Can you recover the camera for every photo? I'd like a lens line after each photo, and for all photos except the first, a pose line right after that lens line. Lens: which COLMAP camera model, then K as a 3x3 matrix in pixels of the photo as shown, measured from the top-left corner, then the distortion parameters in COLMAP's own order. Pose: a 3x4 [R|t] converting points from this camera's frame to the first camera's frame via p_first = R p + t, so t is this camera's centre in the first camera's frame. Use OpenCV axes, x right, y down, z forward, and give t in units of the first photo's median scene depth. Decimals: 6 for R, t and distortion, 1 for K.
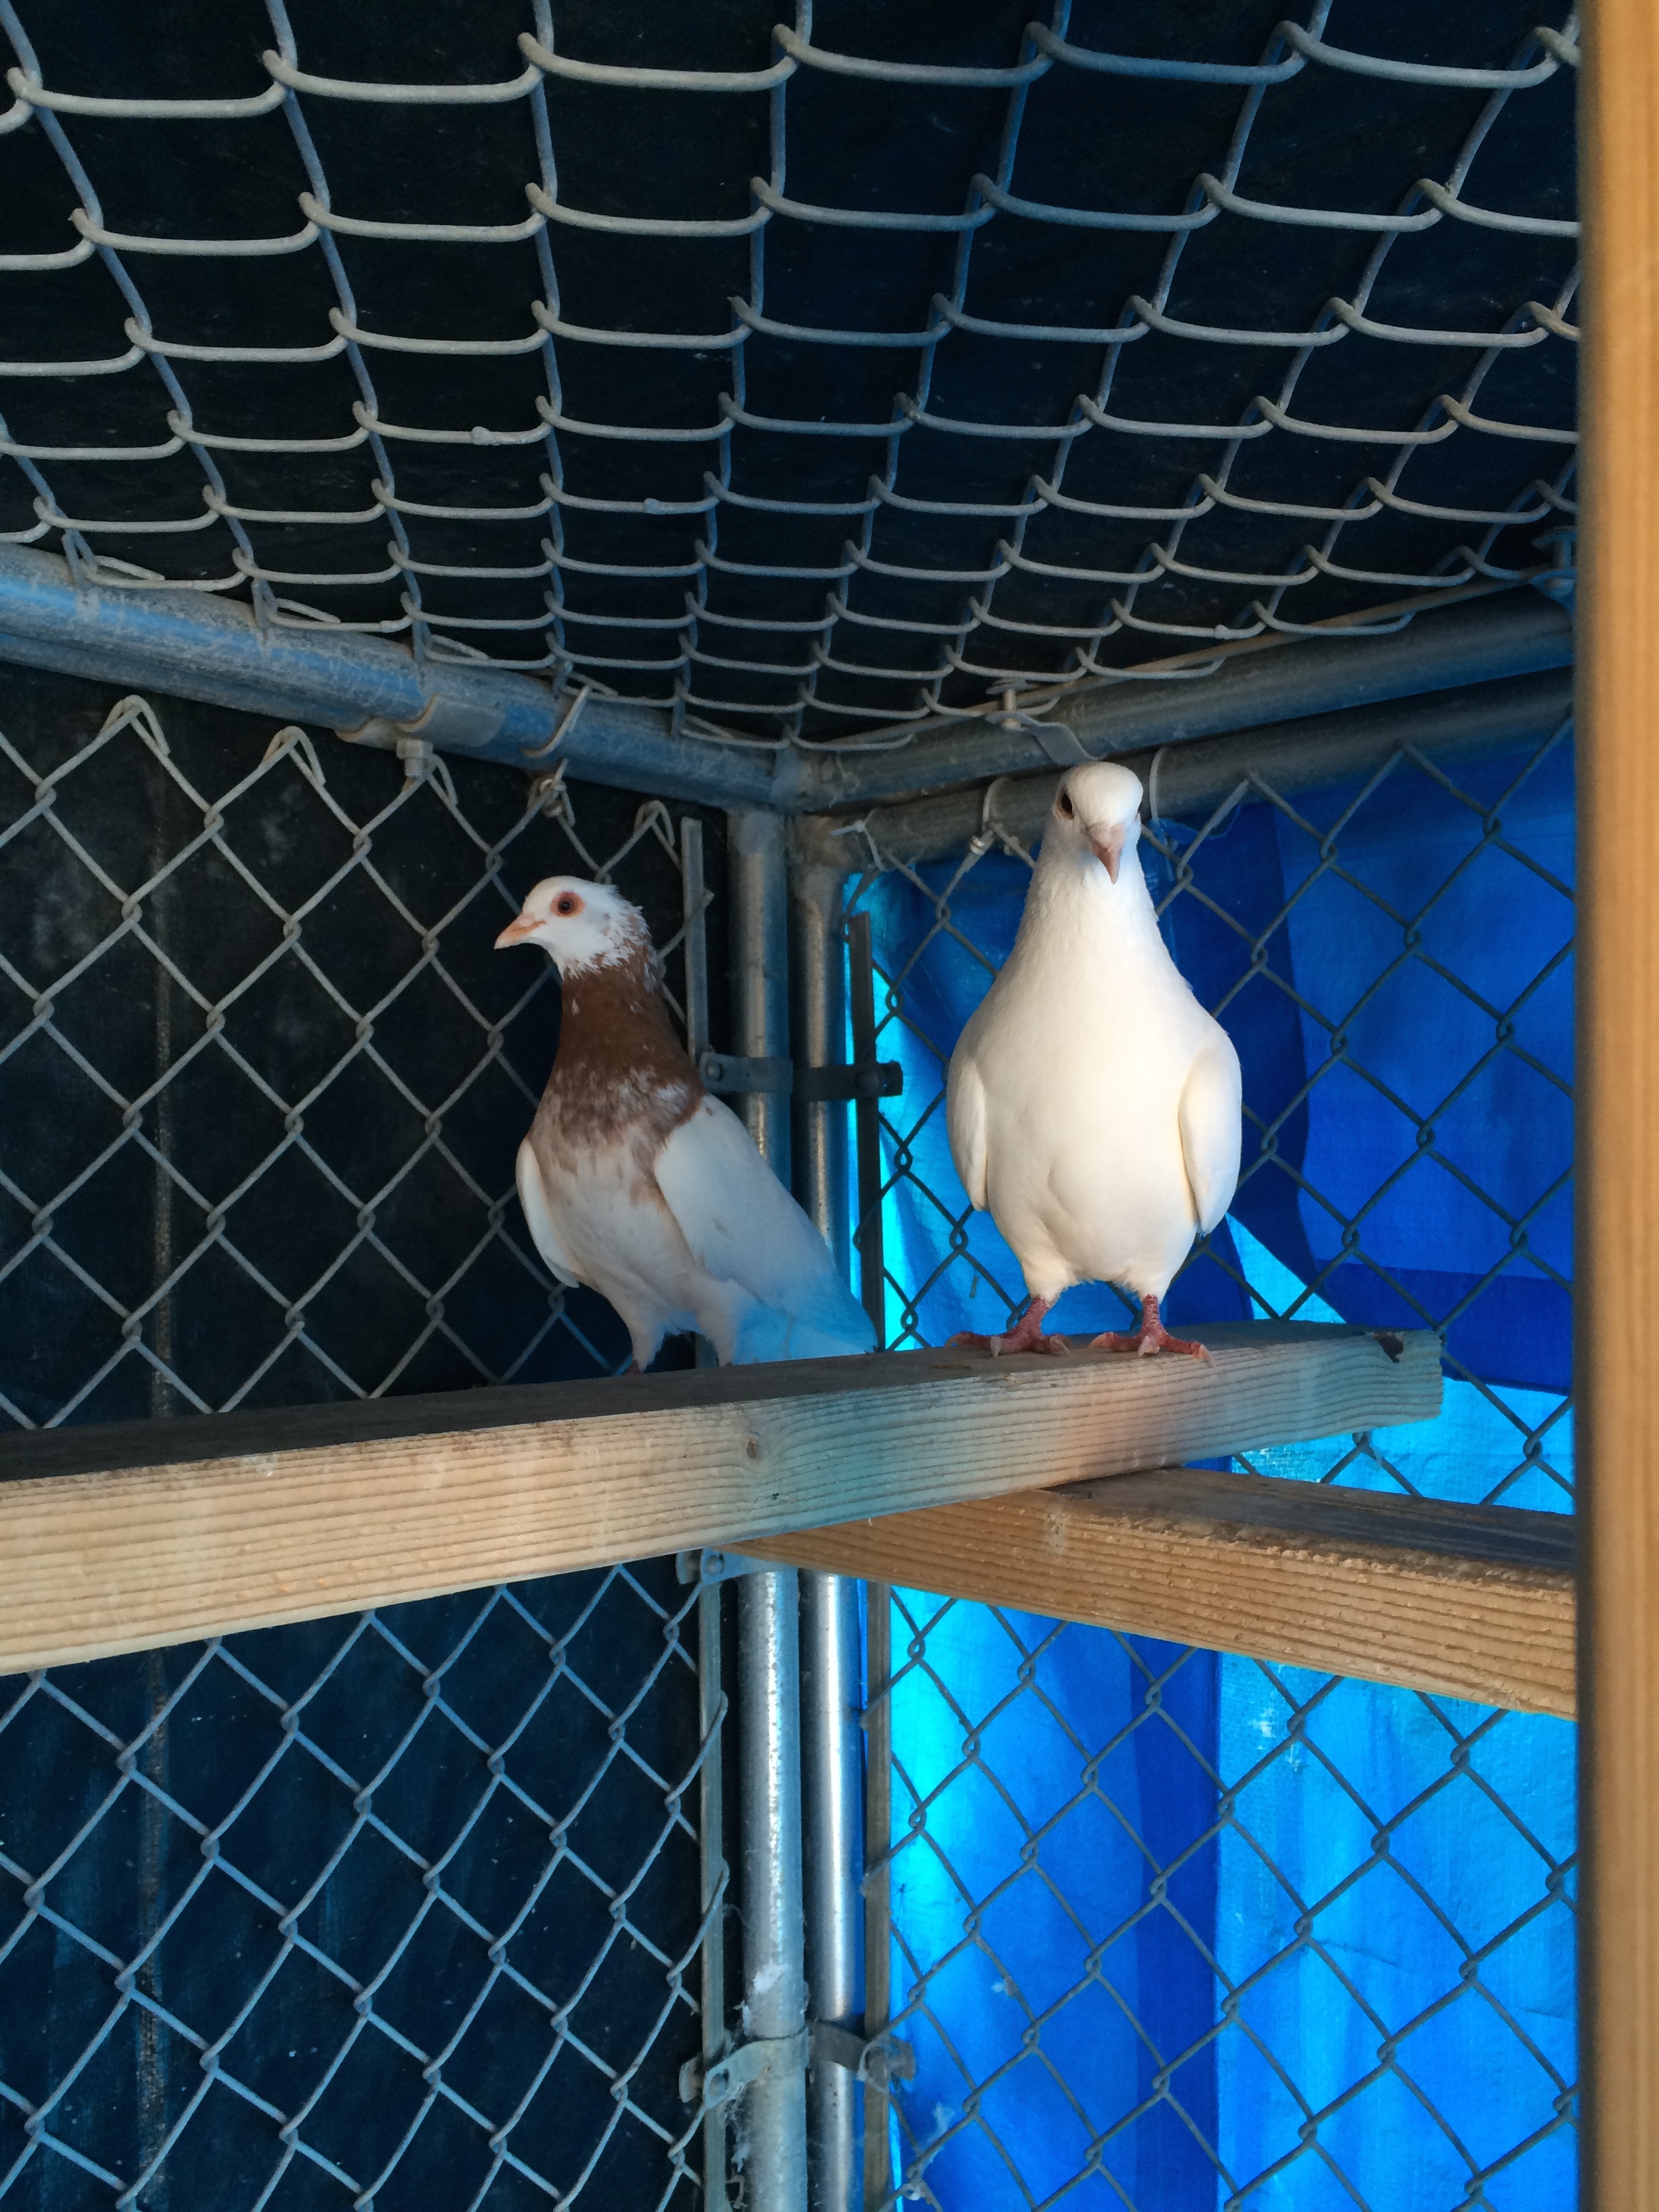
lens RADIAL K [[1873.5, 0, 846.9], [0, 1873.5, 1101.1], [0, 0, 1]] dist [0.107321, -0.186731]
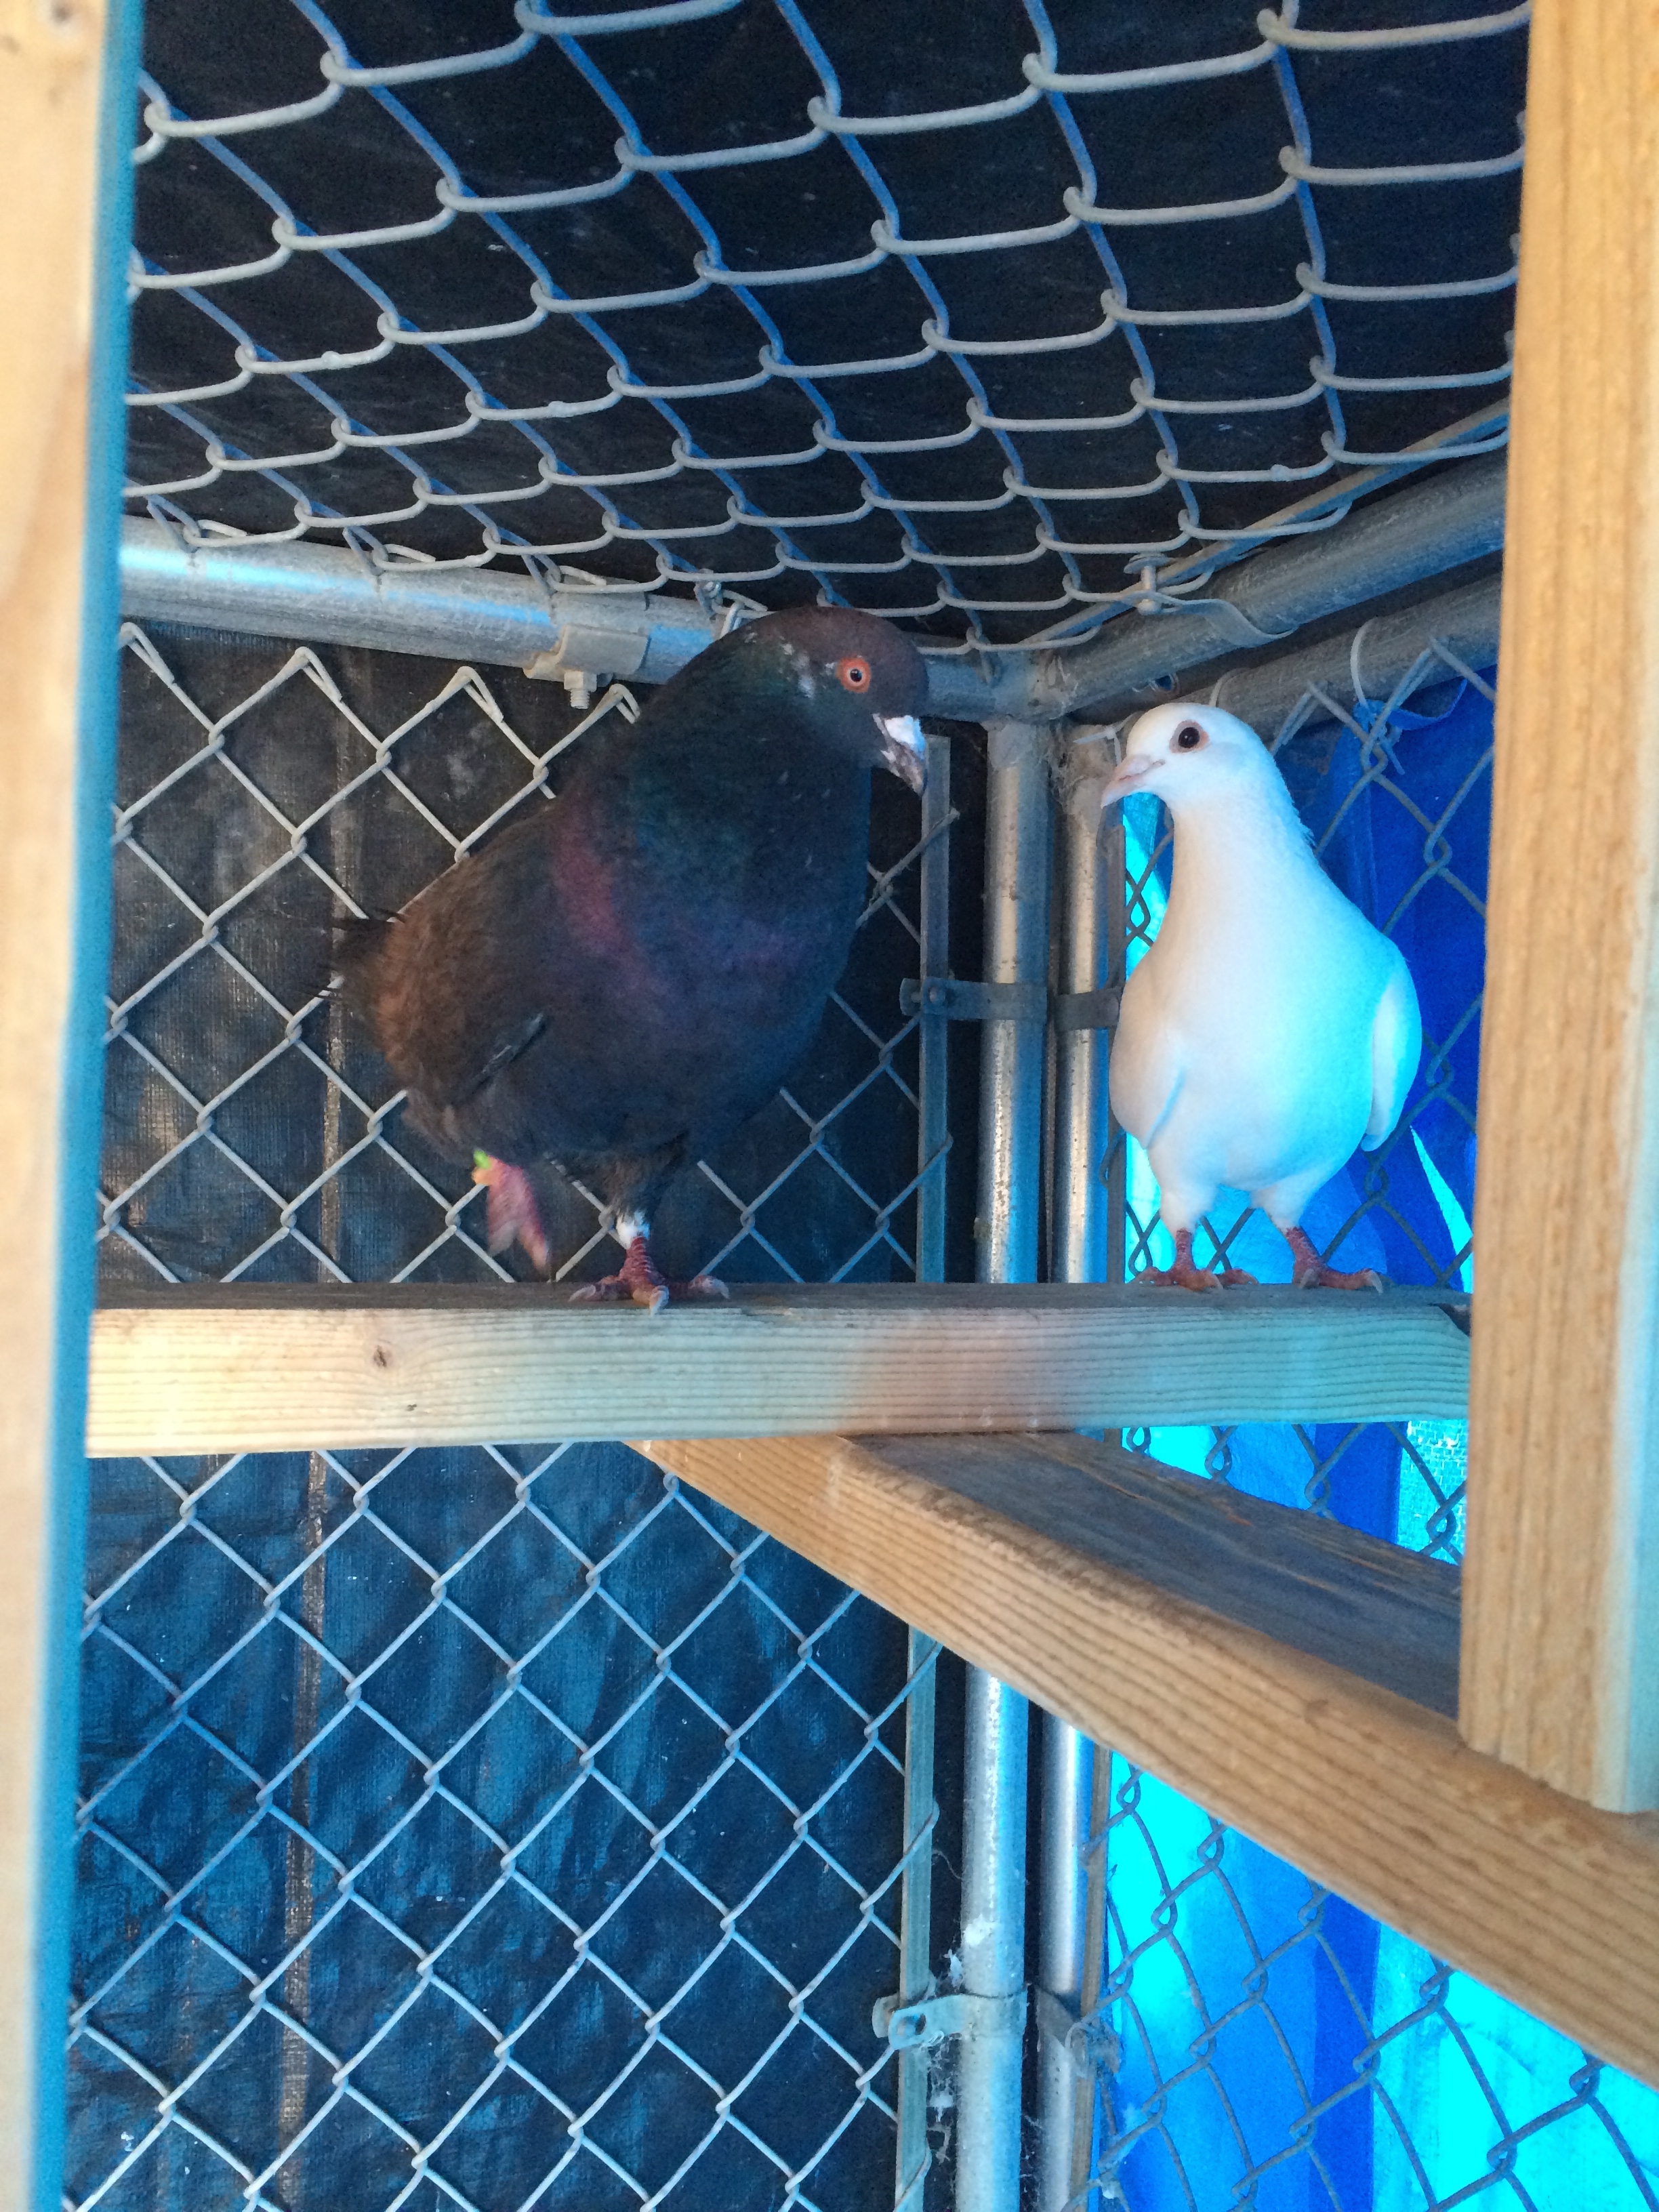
lens RADIAL K [[1873.5, 0, 846.9], [0, 1873.5, 1101.1], [0, 0, 1]] dist [0.107321, -0.186731]
pose [[0.905836, 0.026227, -0.422816, 0.342969], [-0.014005, 0.999390, 0.031987, 0.008729], [0.423397, -0.023054, 0.905651, 0.120573]]
